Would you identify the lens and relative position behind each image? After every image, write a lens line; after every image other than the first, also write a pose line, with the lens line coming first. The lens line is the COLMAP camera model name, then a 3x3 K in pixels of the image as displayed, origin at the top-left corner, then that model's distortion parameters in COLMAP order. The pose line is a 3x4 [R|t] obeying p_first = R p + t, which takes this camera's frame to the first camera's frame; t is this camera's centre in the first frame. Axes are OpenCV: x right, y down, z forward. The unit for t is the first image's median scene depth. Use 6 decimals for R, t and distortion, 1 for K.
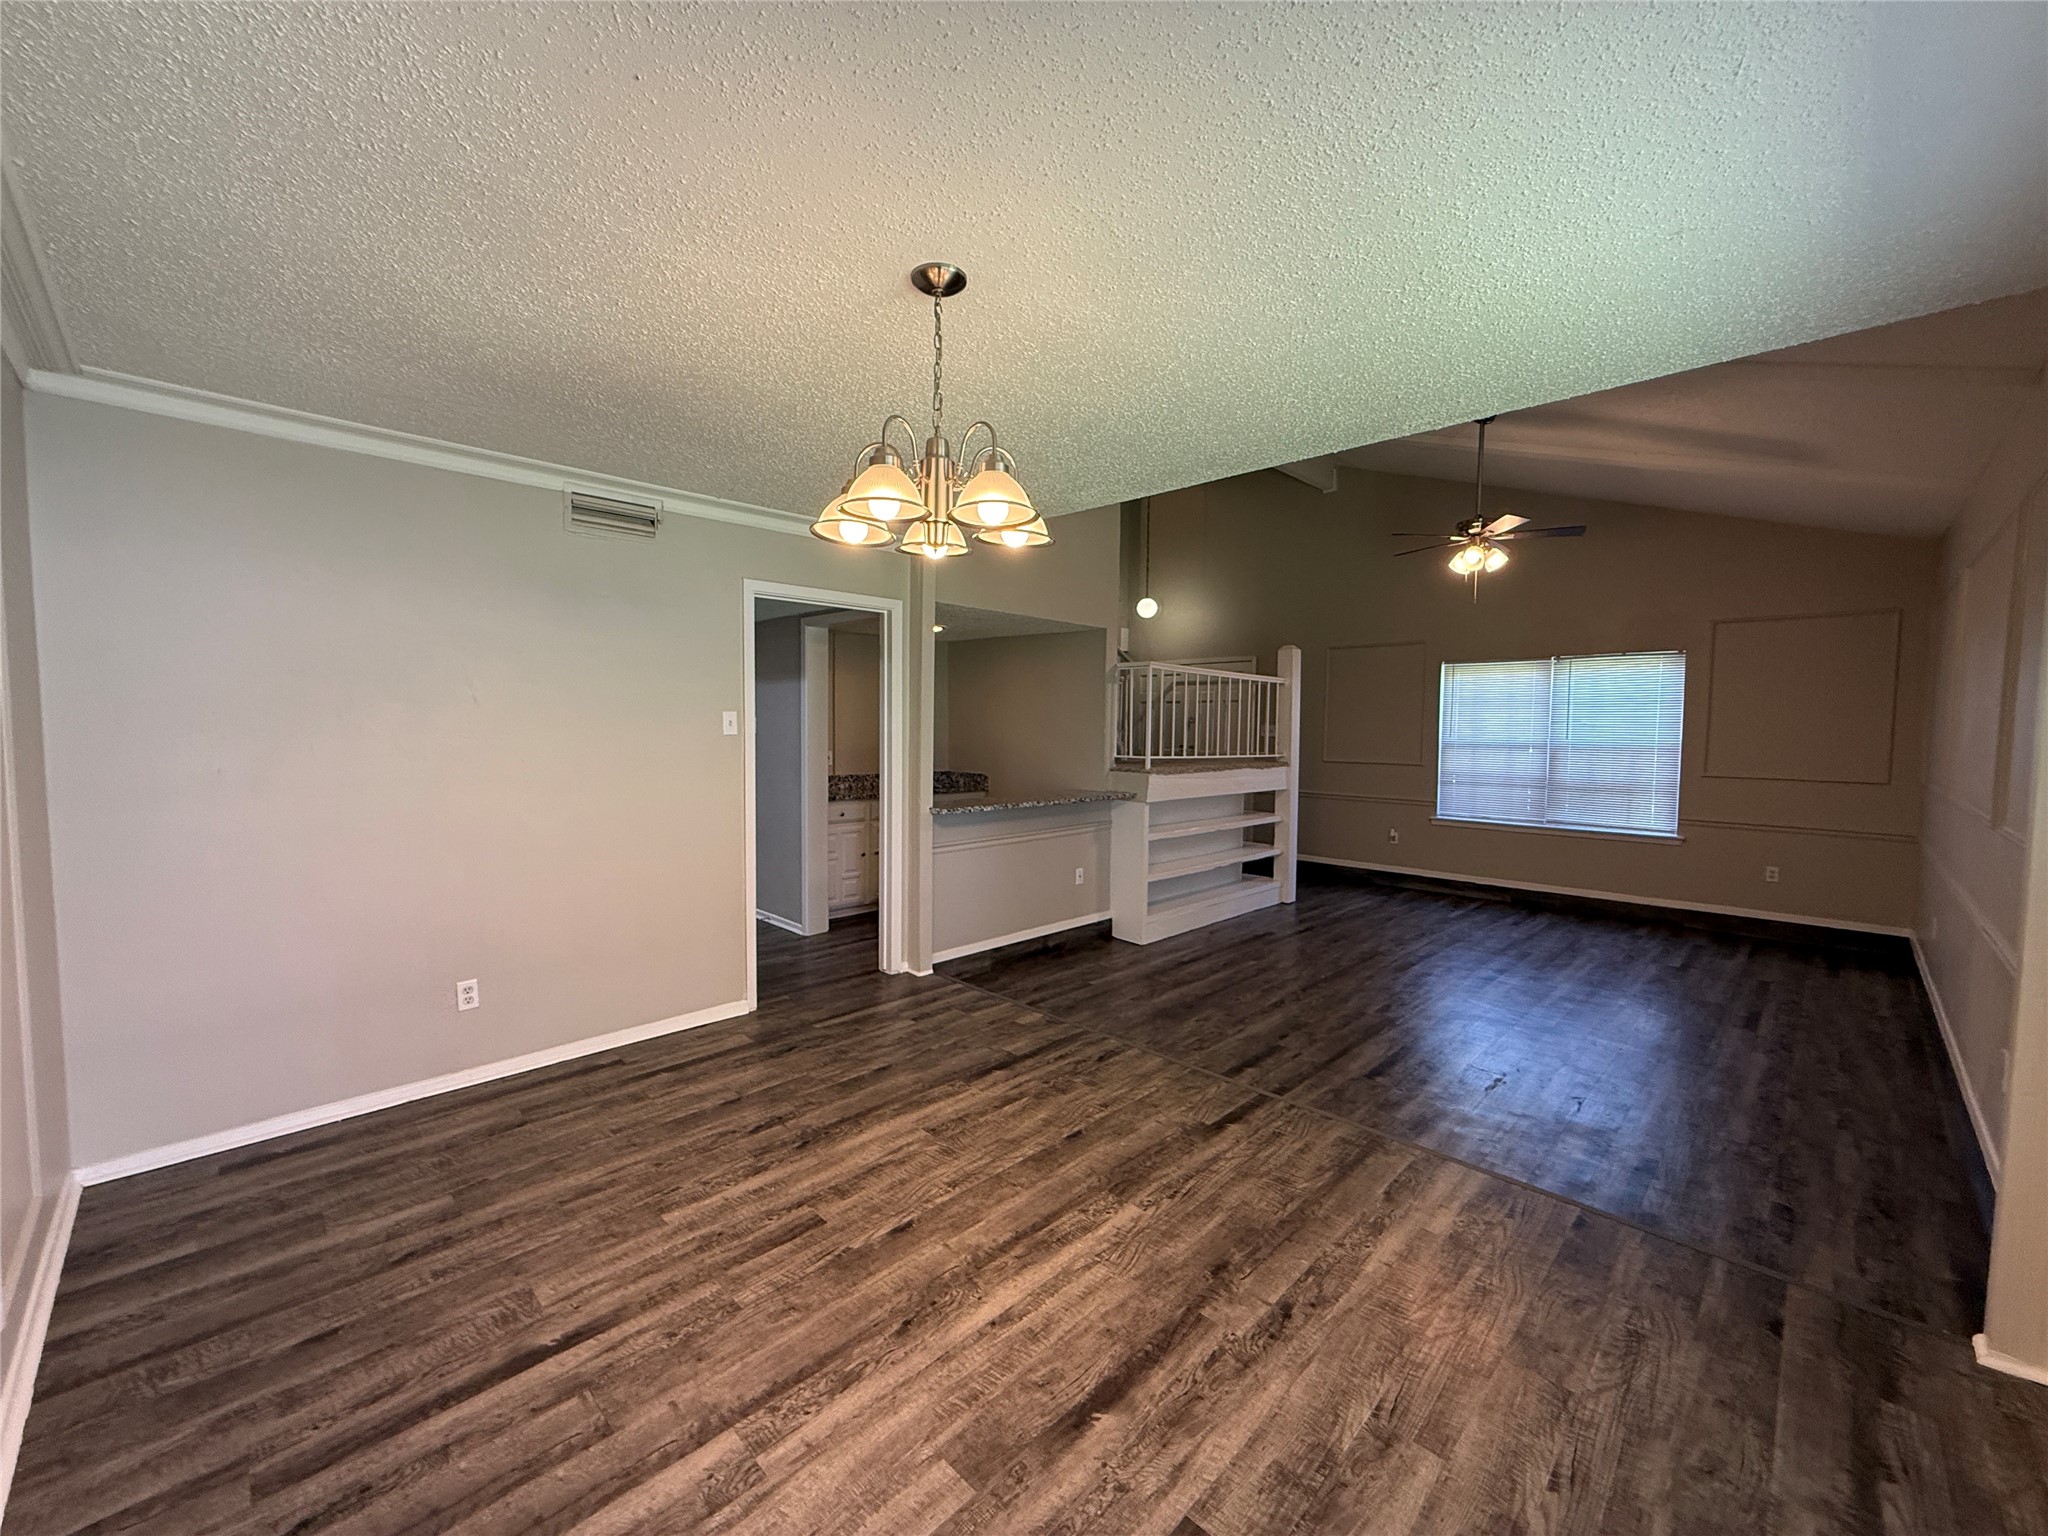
lens RADIAL K [[815.2, 0, 1020.0], [0, 815.2, 771.9], [0, 0, 1]] dist [0.000075, 0.000318]
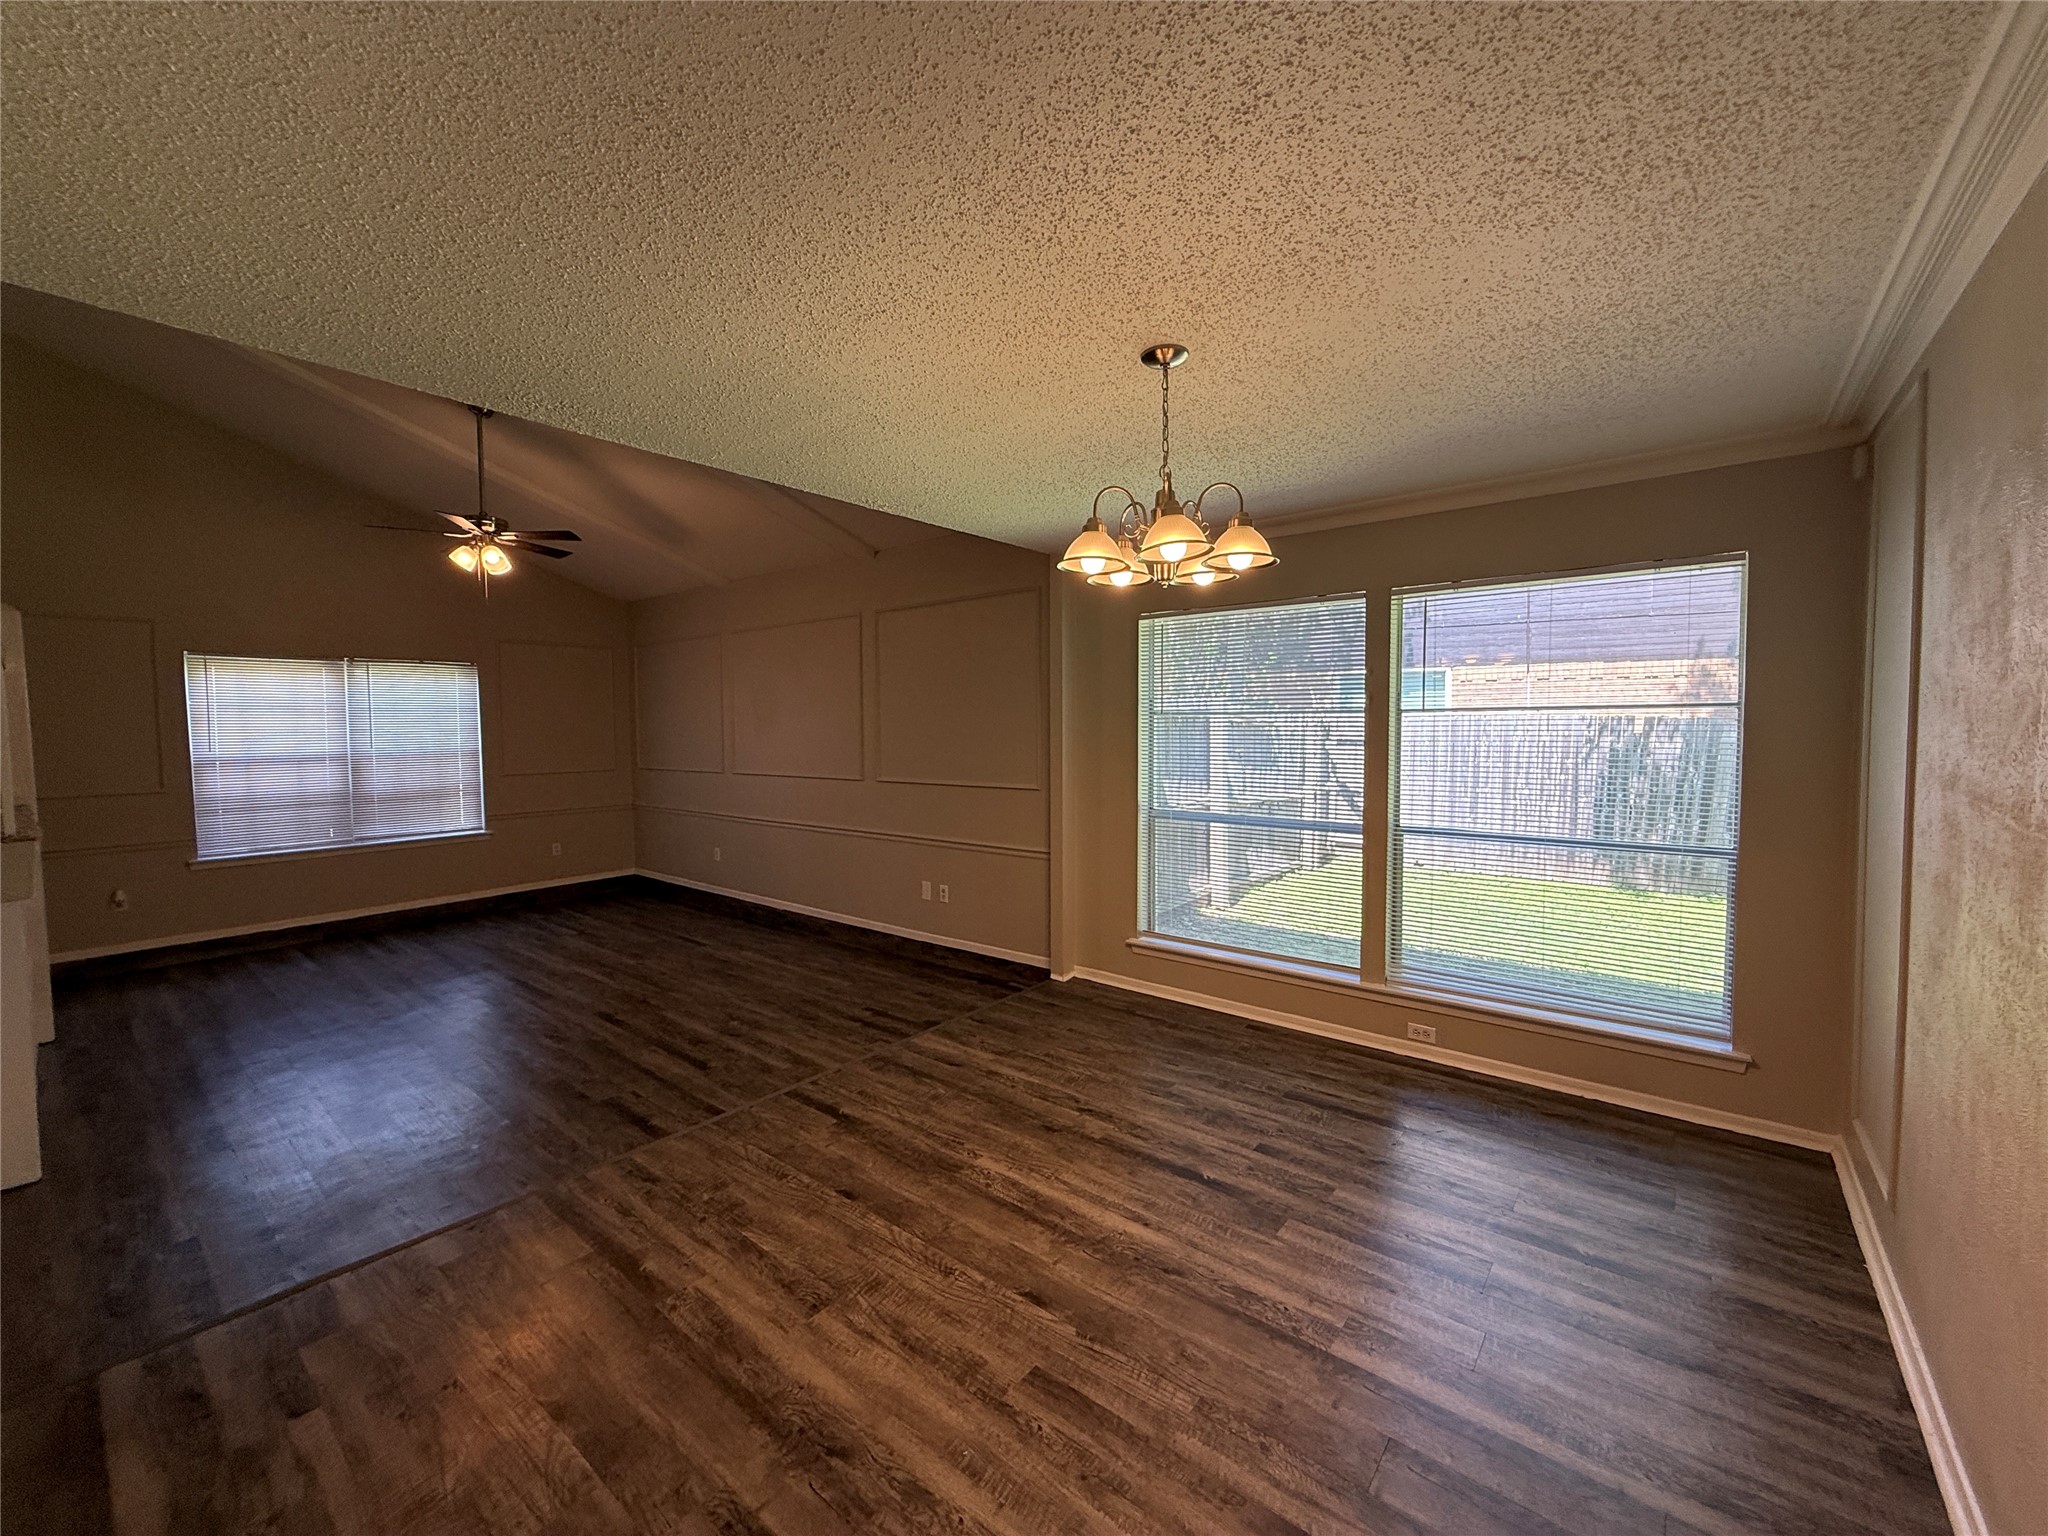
lens RADIAL K [[815.2, 0, 1018.7], [0, 815.2, 767.4], [0, 0, 1]] dist [0.000075, 0.000318]
pose [[-0.100359, -0.058287, 0.993242, -0.909037], [0.070363, 0.995367, 0.065522, -0.075282], [-0.992460, 0.076463, -0.095793, 0.961339]]
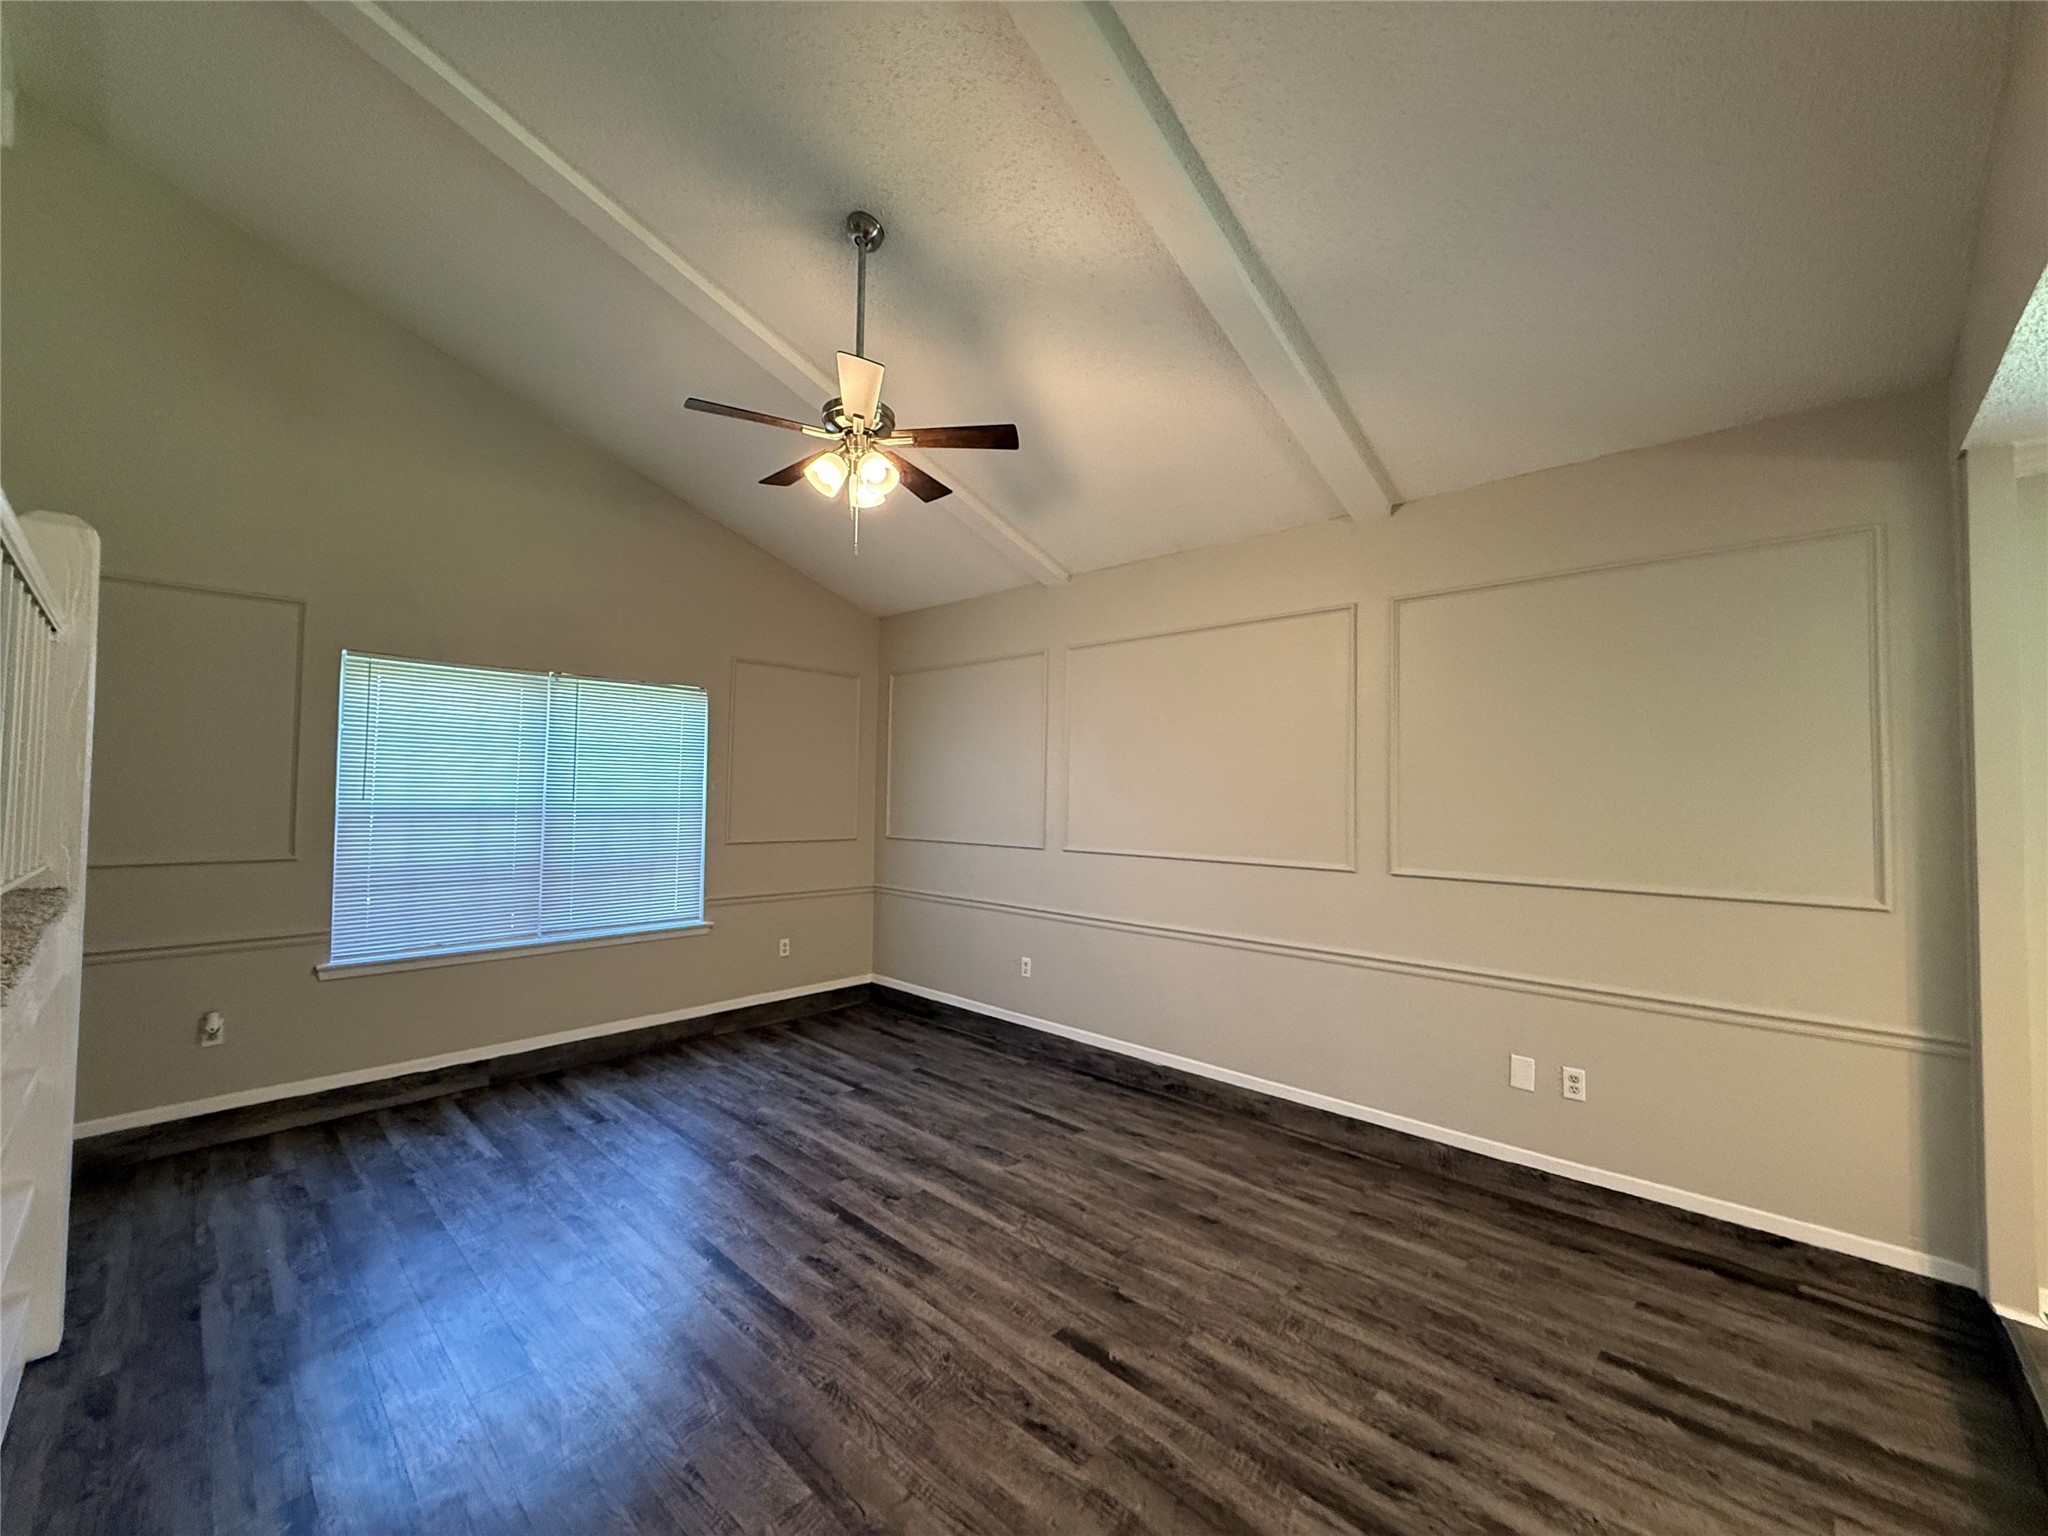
lens RADIAL K [[815.2, 0, 1021.2], [0, 815.2, 770.4], [0, 0, 1]] dist [0.000075, 0.000318]
pose [[-0.030087, 0.022295, 0.999299, 0.020412], [0.046711, 0.998690, -0.020875, -0.092059], [-0.998455, 0.046050, -0.031089, 1.796757]]
